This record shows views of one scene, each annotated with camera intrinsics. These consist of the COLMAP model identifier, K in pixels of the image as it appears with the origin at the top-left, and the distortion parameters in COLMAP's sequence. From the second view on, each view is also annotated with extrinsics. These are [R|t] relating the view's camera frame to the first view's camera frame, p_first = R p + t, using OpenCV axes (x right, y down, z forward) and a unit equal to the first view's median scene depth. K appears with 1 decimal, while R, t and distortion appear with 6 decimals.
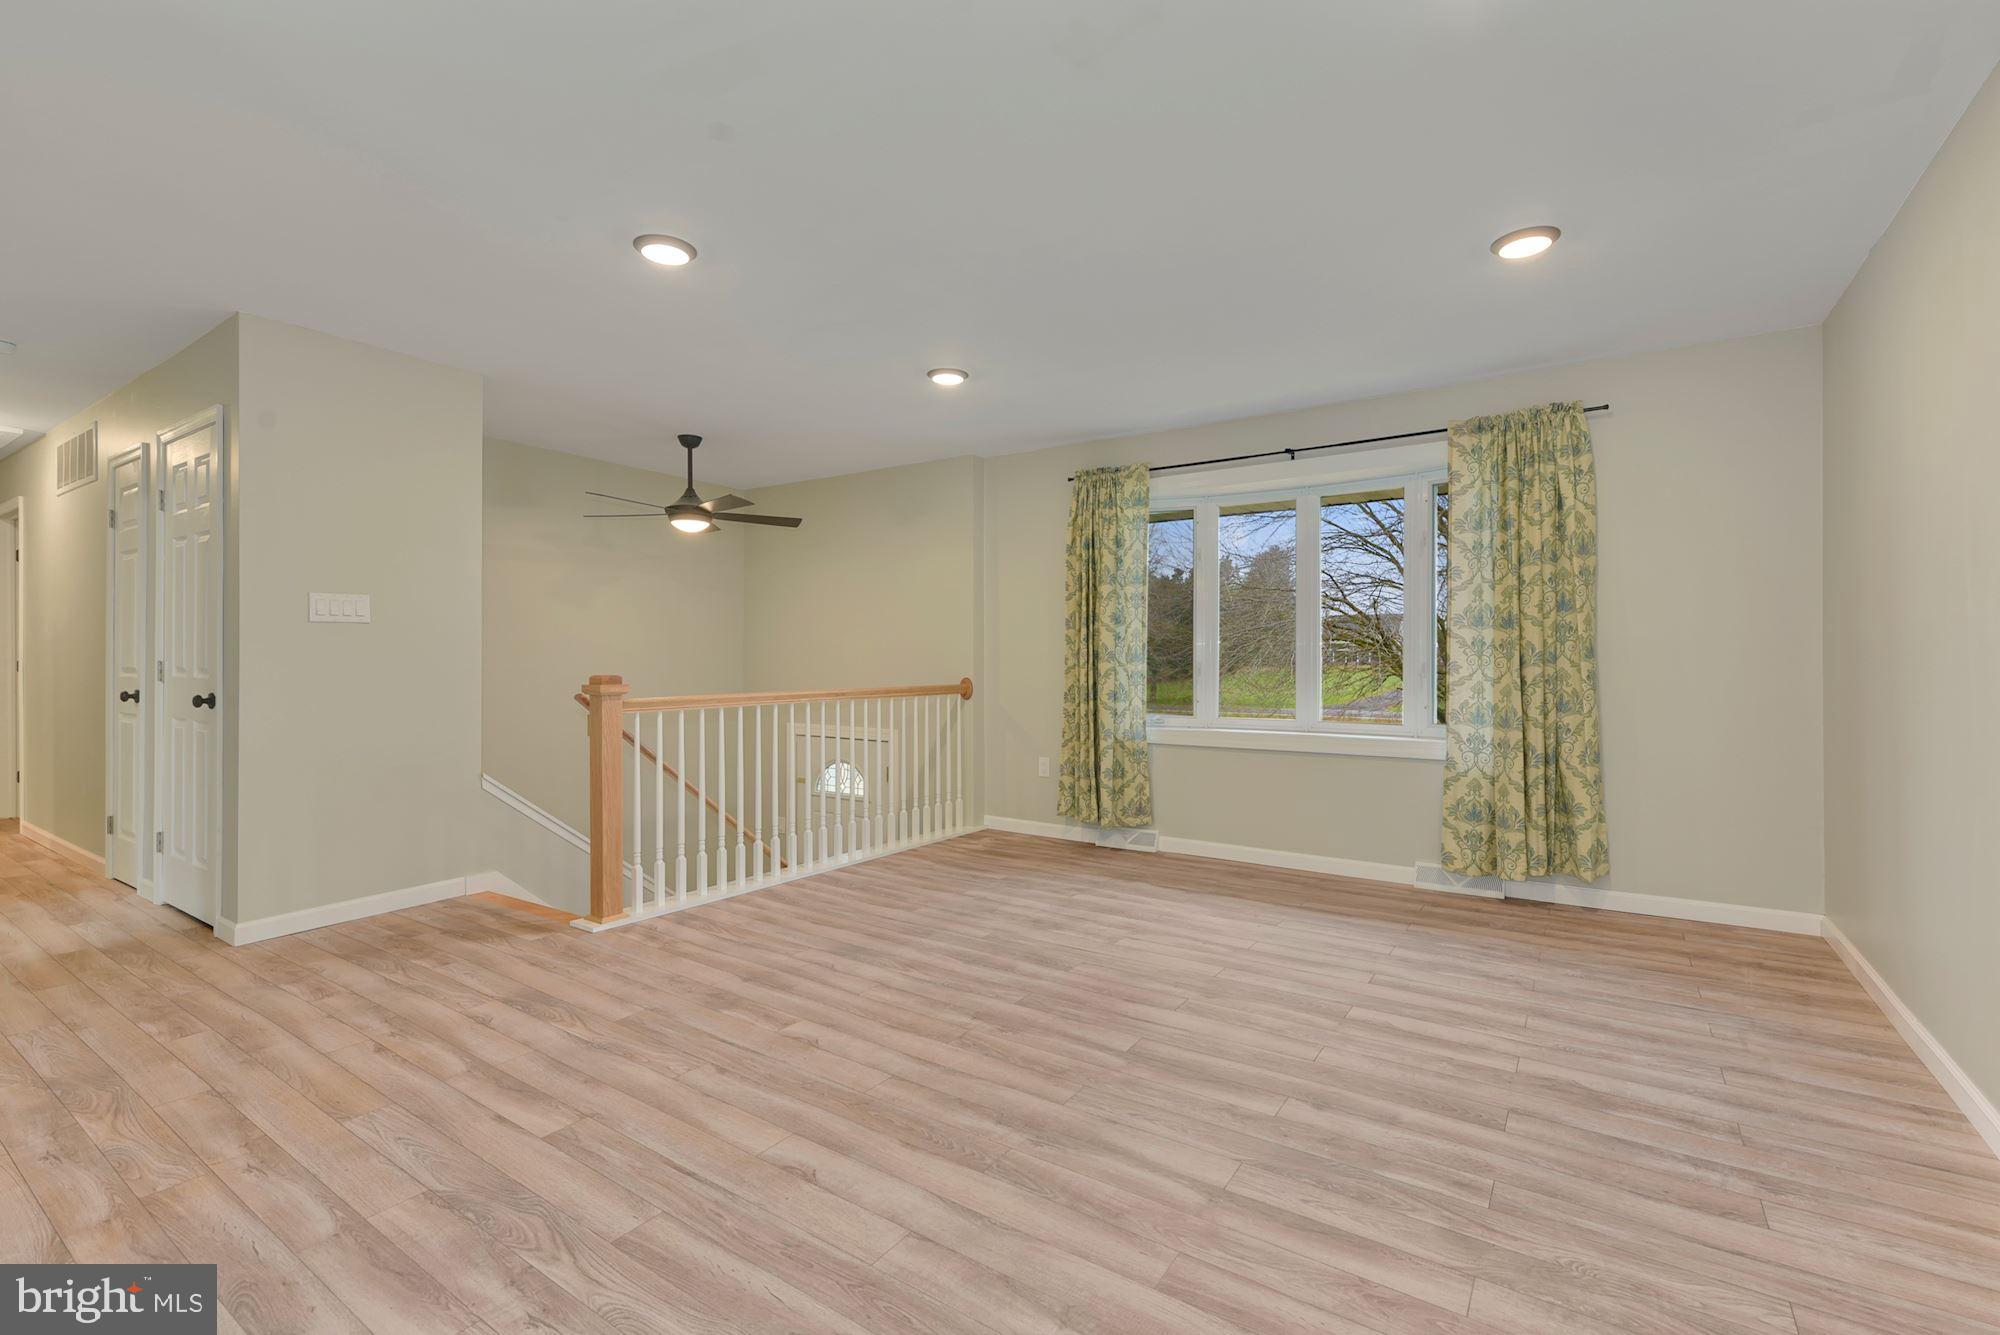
lens RADIAL K [[887.1, 0, 1026.1], [0, 887.1, 655.0], [0, 0, 1]] dist [0.008557, -0.003705]
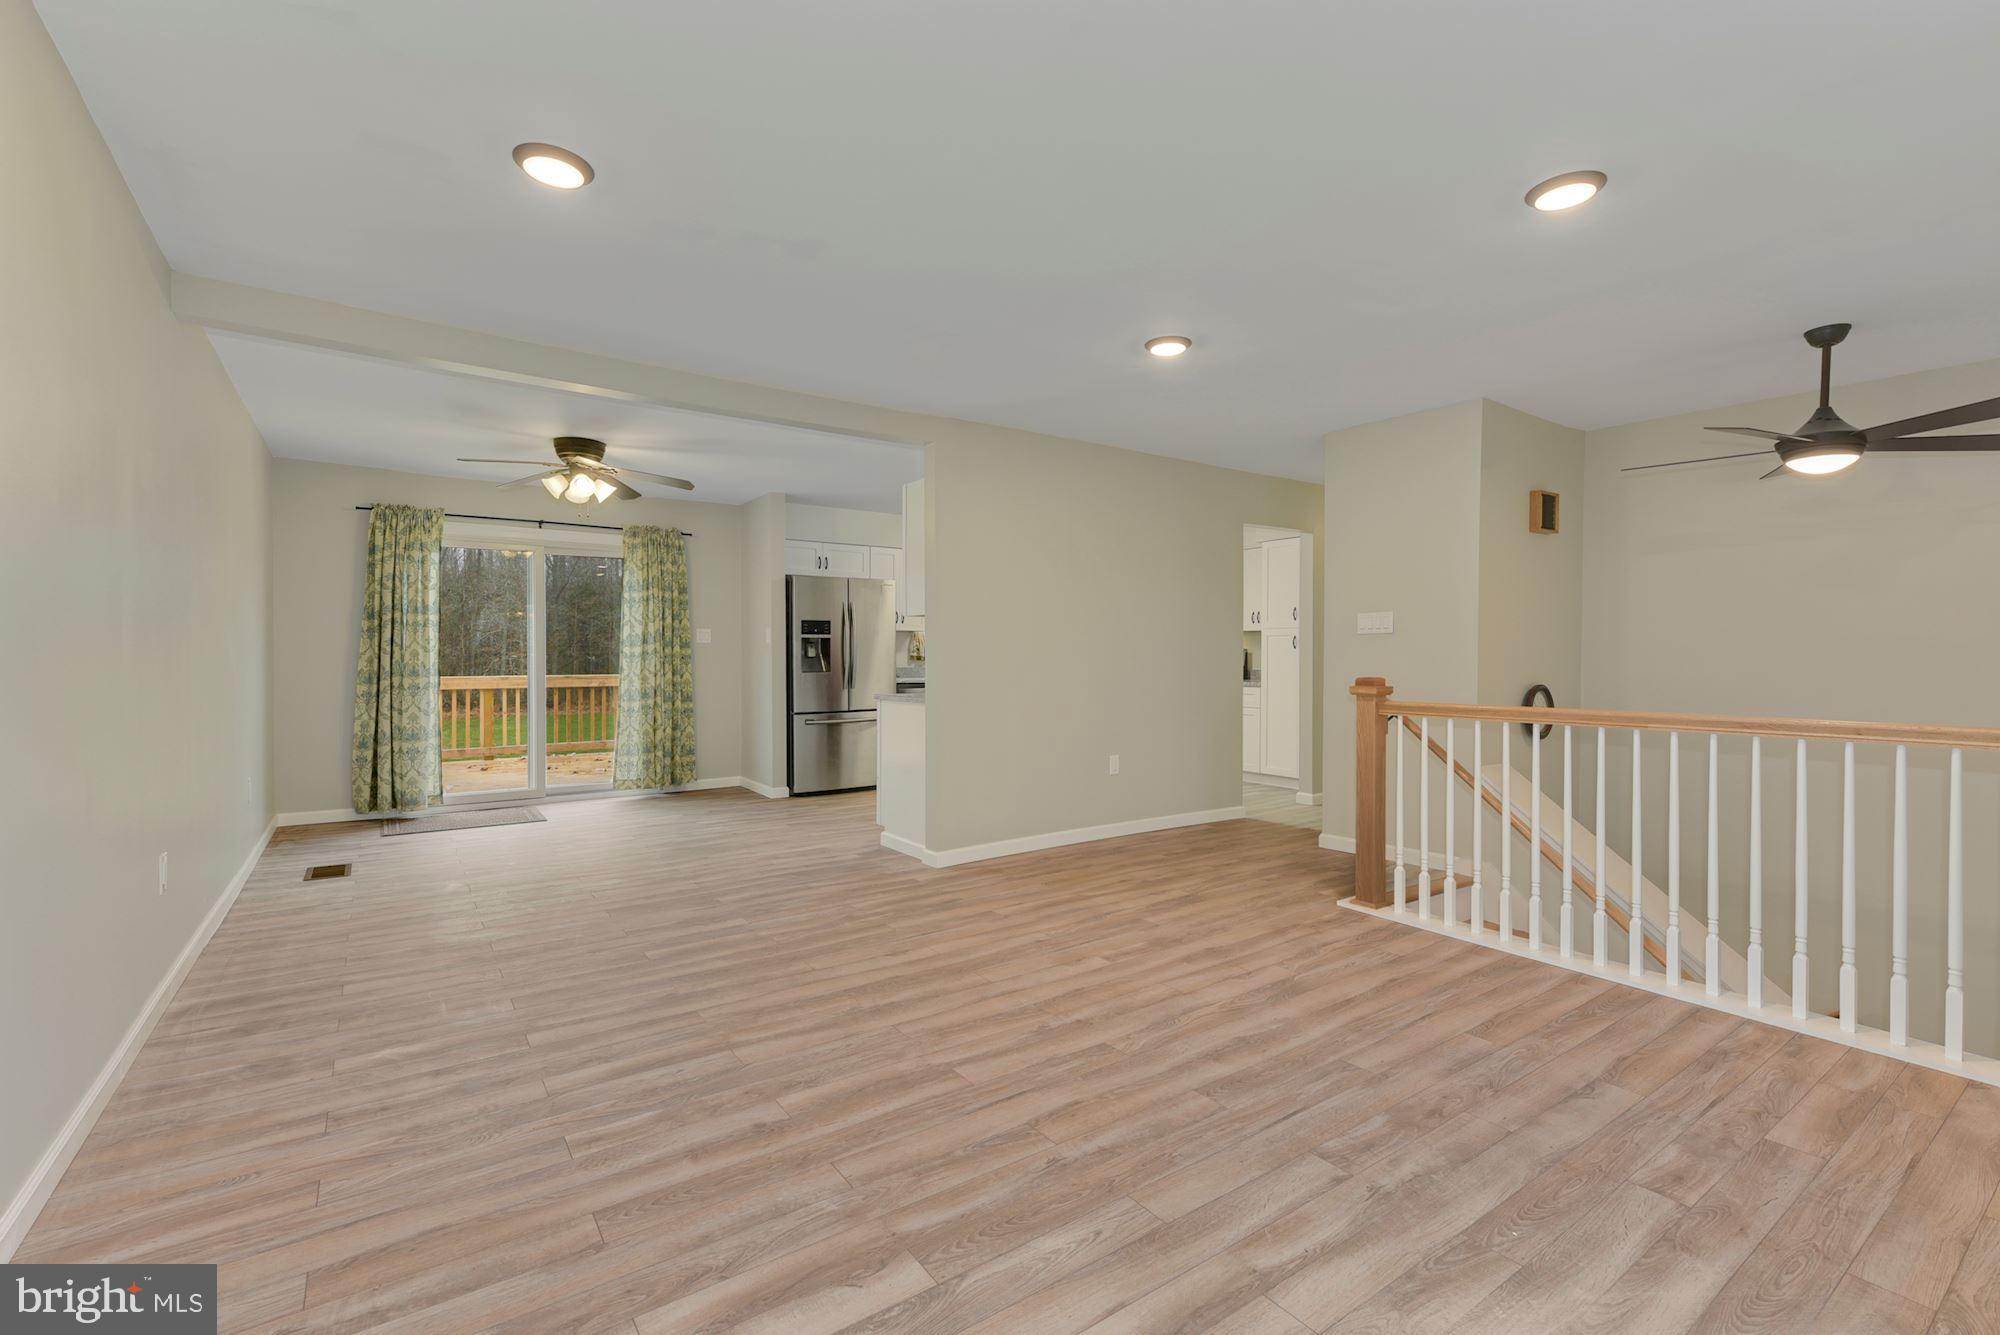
lens RADIAL K [[834.7, 0, 959.5], [0, 834.7, 656.8], [0, 0, 1]] dist [0.003640, -0.000338]
pose [[-0.385755, 0.001122, -0.922600, 0.796918], [0.000675, 0.999999, 0.000934, -0.004462], [0.922601, -0.000262, -0.385756, 1.138961]]
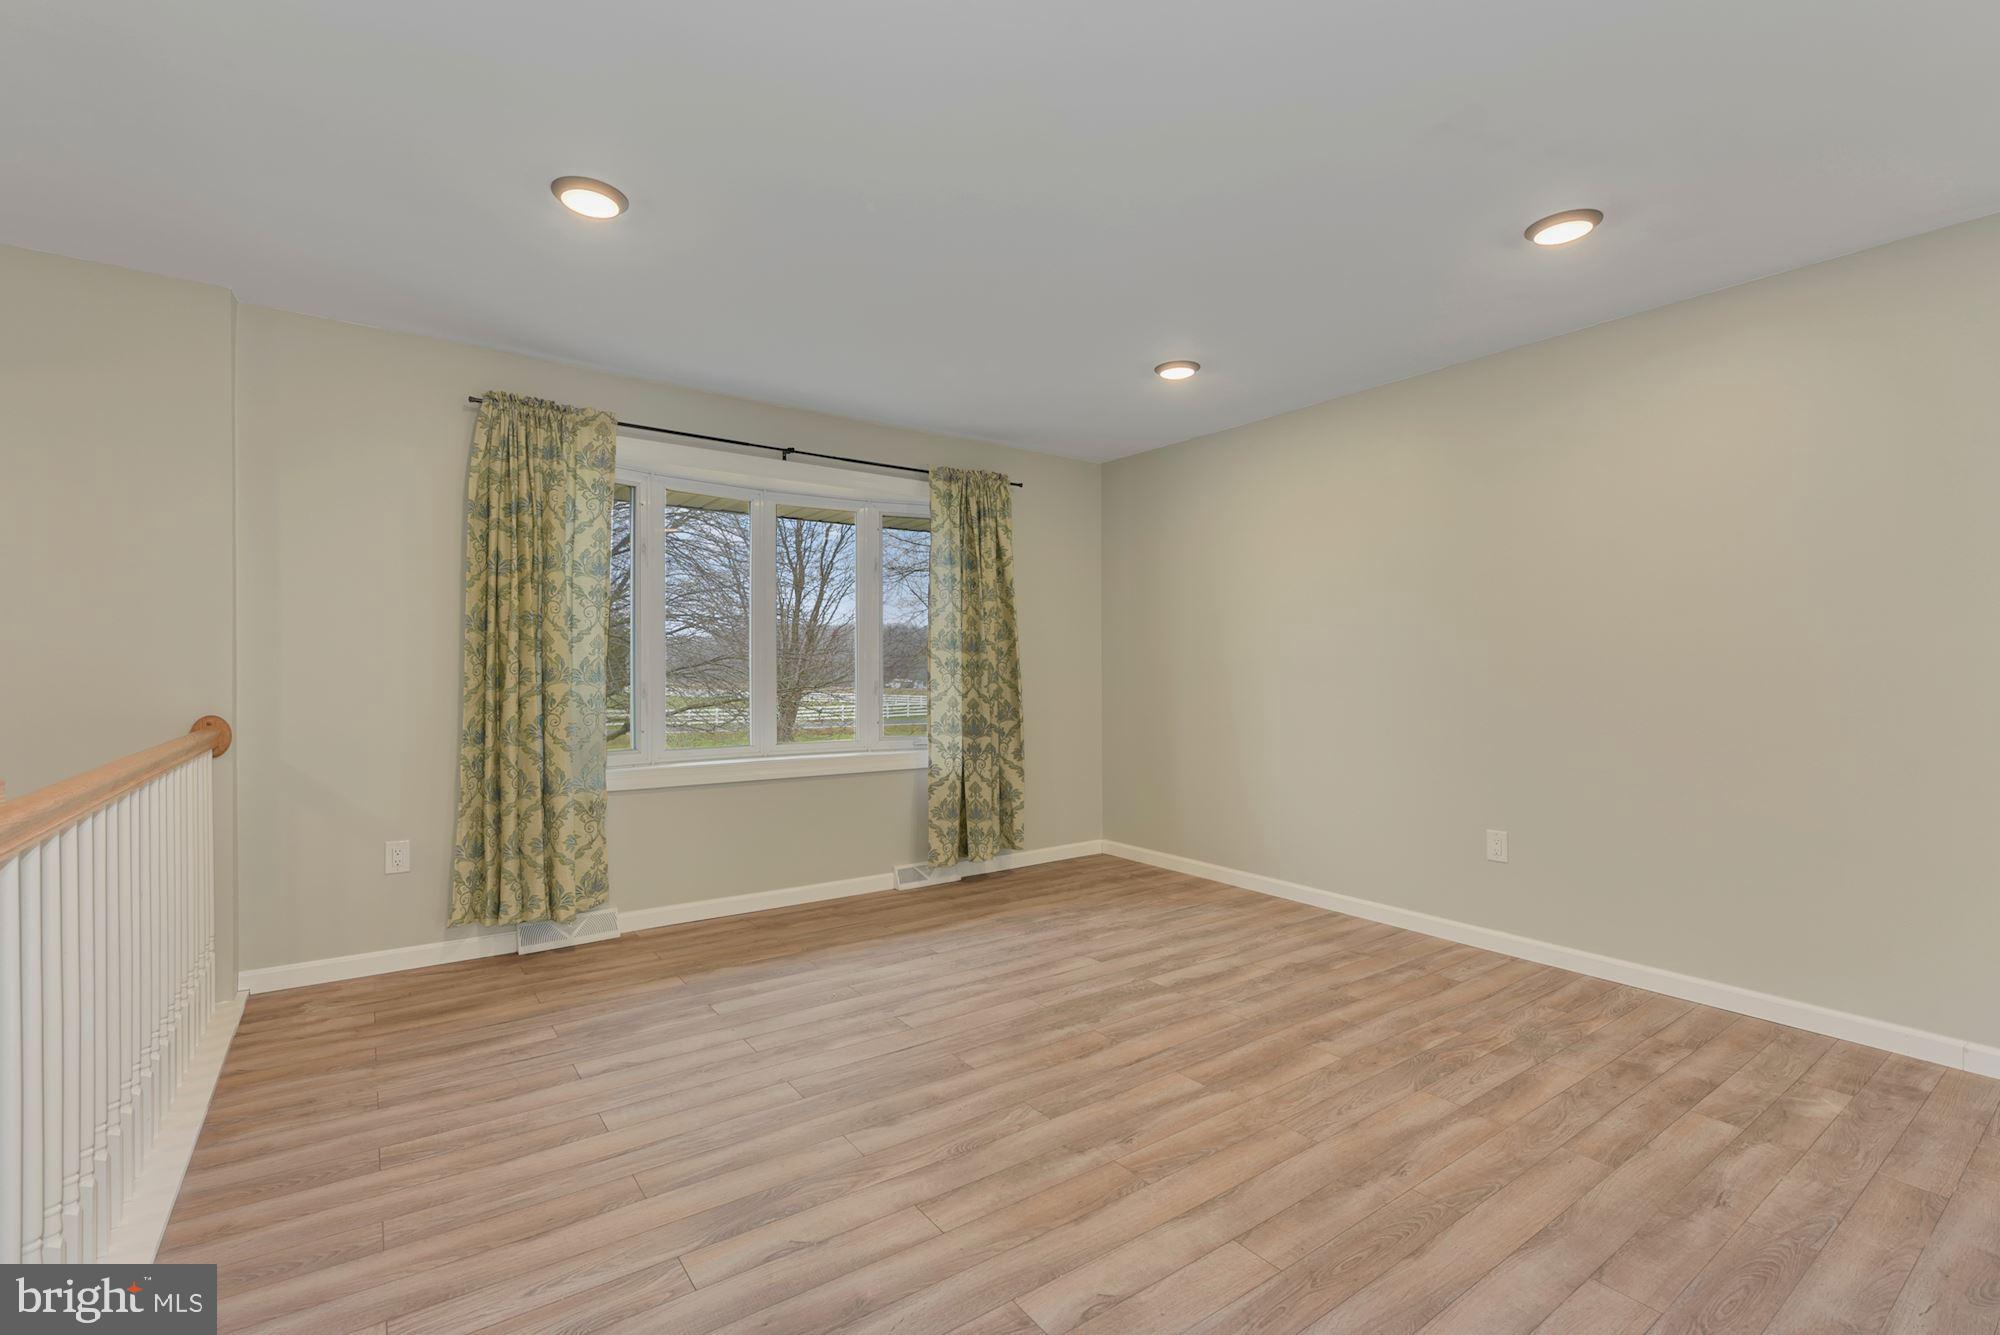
lens RADIAL K [[887.1, 0, 974.4], [0, 887.1, 665.9], [0, 0, 1]] dist [0.008557, -0.003705]
pose [[0.351246, 0.008282, 0.936247, -0.741726], [-0.004335, 0.999965, -0.007219, -0.002443], [-0.936273, -0.001523, 0.351269, 0.751164]]
